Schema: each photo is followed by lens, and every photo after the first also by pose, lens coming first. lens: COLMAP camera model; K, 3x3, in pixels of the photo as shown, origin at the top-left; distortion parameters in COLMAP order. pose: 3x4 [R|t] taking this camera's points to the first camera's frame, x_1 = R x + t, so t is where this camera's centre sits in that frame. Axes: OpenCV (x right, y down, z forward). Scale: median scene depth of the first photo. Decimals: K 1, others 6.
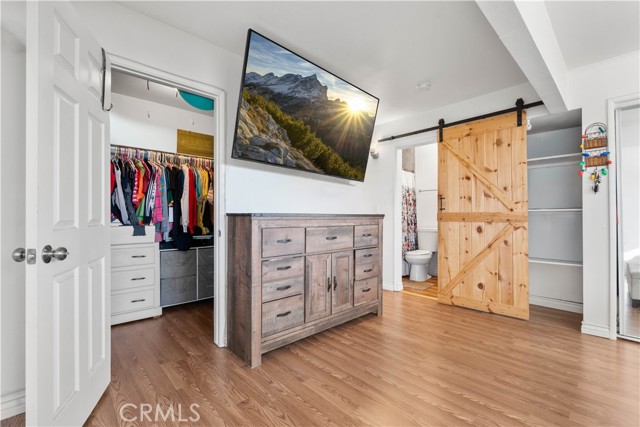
lens RADIAL K [[279.7, 0, 320.0], [0, 279.7, 213.5], [0, 0, 1]] dist [0.001807, -0.000003]
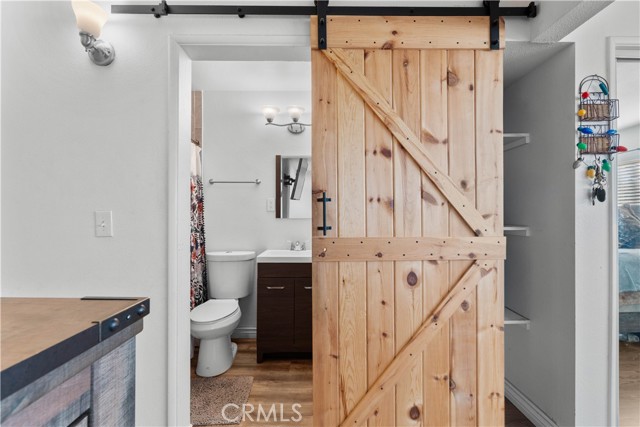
lens RADIAL K [[275.3, 0, 314.1], [0, 275.3, 212.9], [0, 0, 1]] dist [-0.002520, -0.000184]
pose [[0.670043, -0.003661, 0.742313, 0.177522], [-0.003256, 0.999964, 0.007870, -0.046043], [-0.742315, -0.007691, 0.670007, 0.885818]]
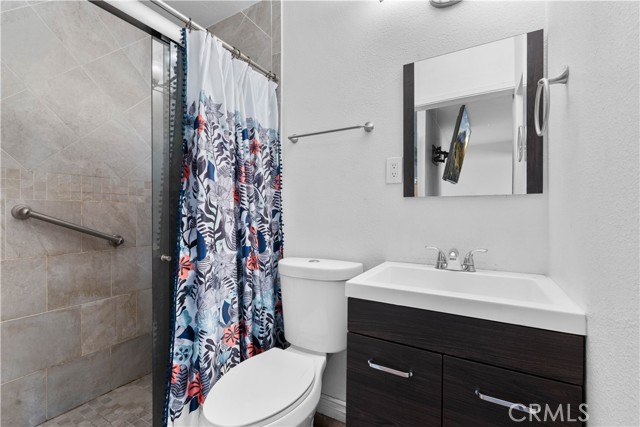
lens RADIAL K [[277.6, 0, 321.5], [0, 277.6, 214.6], [0, 0, 1]] dist [-0.006682, -0.000366]
pose [[0.944381, -0.007475, 0.328768, 0.502535], [-0.000102, 0.999735, 0.023026, -0.004384], [-0.328852, -0.021779, 0.944130, 1.218958]]
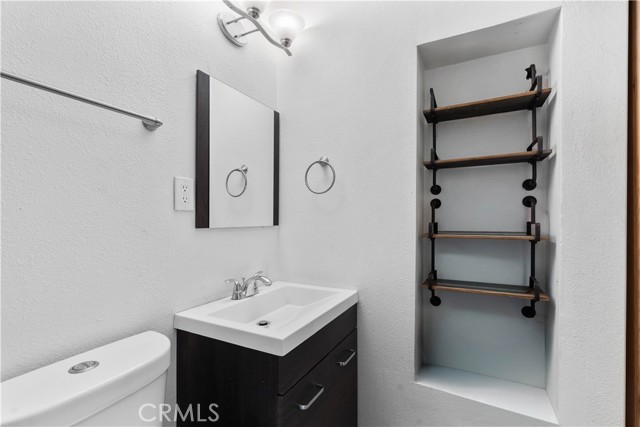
lens RADIAL K [[279.7, 0, 320.0], [0, 279.7, 213.5], [0, 0, 1]] dist [0.001807, -0.000003]
pose [[-0.362209, -0.002983, 0.932092, 0.368354], [-0.029827, 0.999520, -0.008392, -0.042947], [-0.931619, -0.030842, -0.362125, 1.572005]]
